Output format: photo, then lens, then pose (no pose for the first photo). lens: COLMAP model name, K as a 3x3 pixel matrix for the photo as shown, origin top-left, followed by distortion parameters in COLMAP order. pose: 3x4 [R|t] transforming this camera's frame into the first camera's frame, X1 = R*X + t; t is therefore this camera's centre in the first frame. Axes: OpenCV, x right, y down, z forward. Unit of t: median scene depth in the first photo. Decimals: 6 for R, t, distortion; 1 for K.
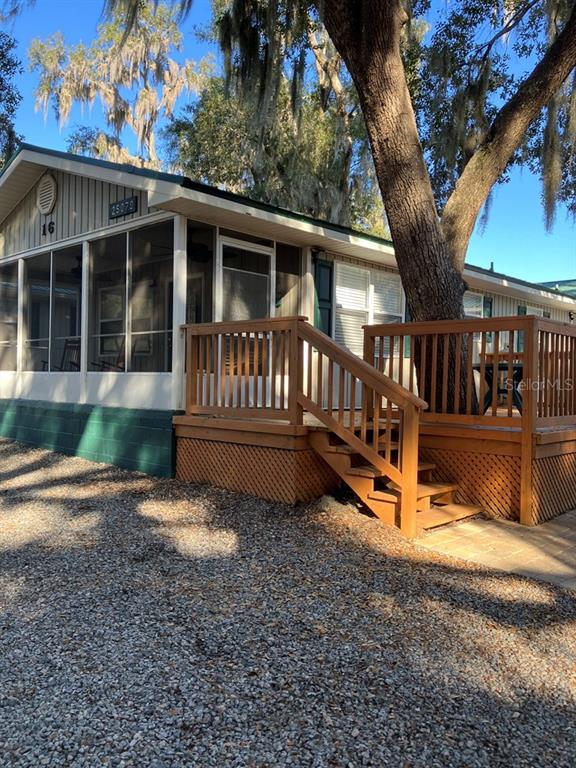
lens RADIAL K [[631.7, 0, 285.2], [0, 631.7, 381.3], [0, 0, 1]] dist [0.023848, -0.006671]
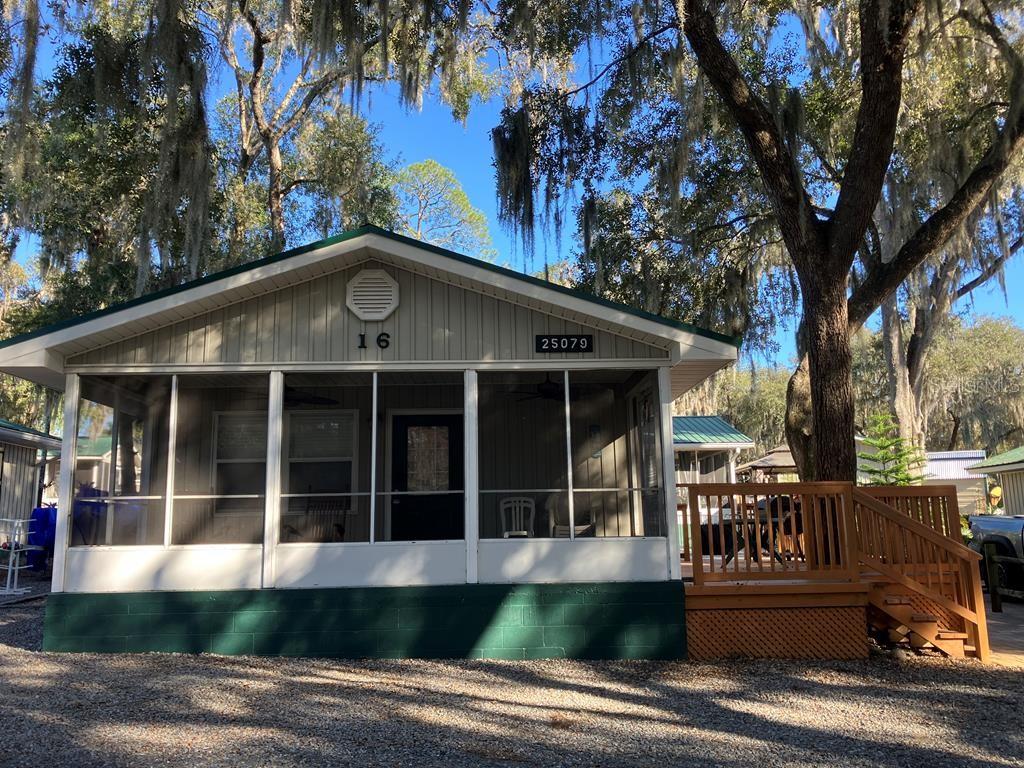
lens RADIAL K [[842.3, 0, 512.0], [0, 842.3, 384.0], [0, 0, 1]] dist [0.023848, -0.006671]
pose [[0.708472, 0.090725, 0.699883, -1.438409], [0.028310, 0.987251, -0.156633, -0.056705], [-0.705171, 0.130784, 0.696871, 0.347361]]
